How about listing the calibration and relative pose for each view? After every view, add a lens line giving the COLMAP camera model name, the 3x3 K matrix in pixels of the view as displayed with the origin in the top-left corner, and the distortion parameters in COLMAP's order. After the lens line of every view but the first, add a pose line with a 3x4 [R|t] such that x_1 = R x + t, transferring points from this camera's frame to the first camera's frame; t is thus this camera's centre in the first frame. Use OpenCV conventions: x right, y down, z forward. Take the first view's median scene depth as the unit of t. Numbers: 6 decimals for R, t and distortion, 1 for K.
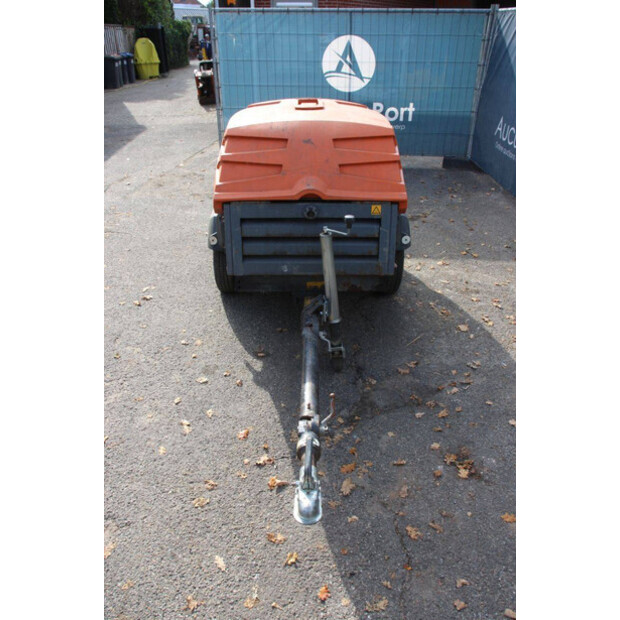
lens RADIAL K [[510.1, 0, 309.3], [0, 510.1, 307.7], [0, 0, 1]] dist [-0.115586, 0.078150]
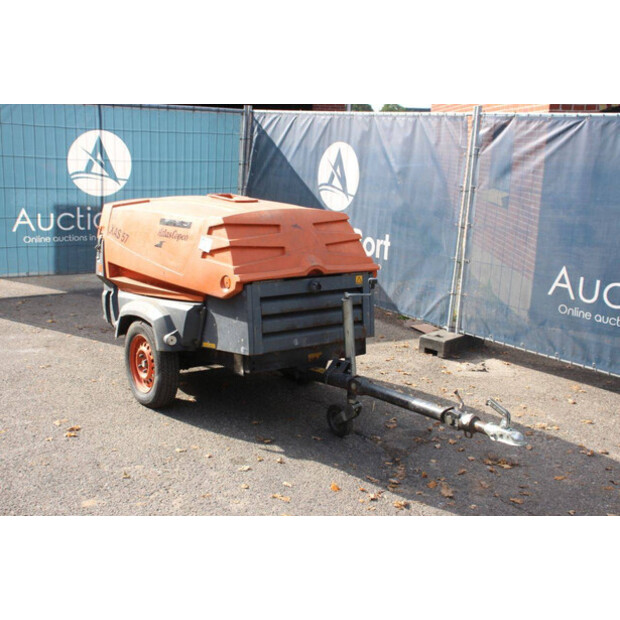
lens RADIAL K [[778.7, 0, 312.6], [0, 778.7, 313.0], [0, 0, 1]] dist [0.049376, 0.000000]
pose [[0.809050, -0.098778, 0.579380, -0.908477], [0.251385, 0.949214, -0.189206, 0.172526], [-0.531266, 0.298725, 0.792793, -0.302894]]
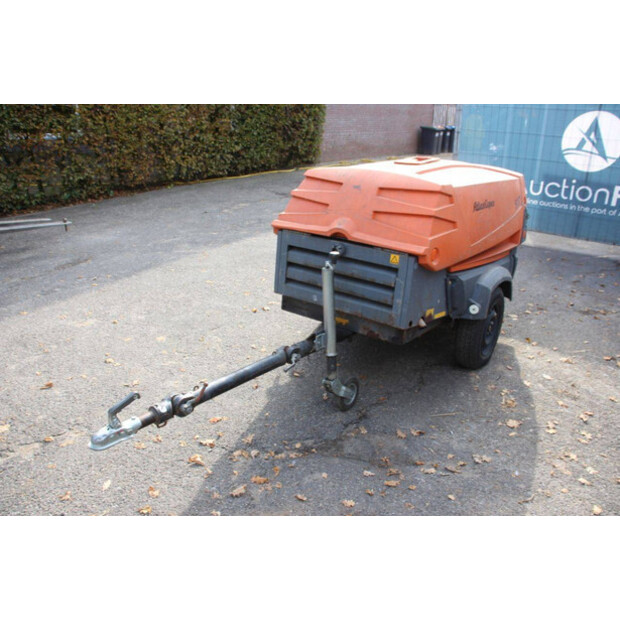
lens RADIAL K [[510.1, 0, 312.8], [0, 510.1, 307.9], [0, 0, 1]] dist [-0.115586, 0.078150]
pose [[0.800051, 0.234084, -0.552379, 0.530428], [-0.305833, 0.951251, -0.039845, -0.011283], [0.516125, 0.200813, 0.832640, 0.092290]]
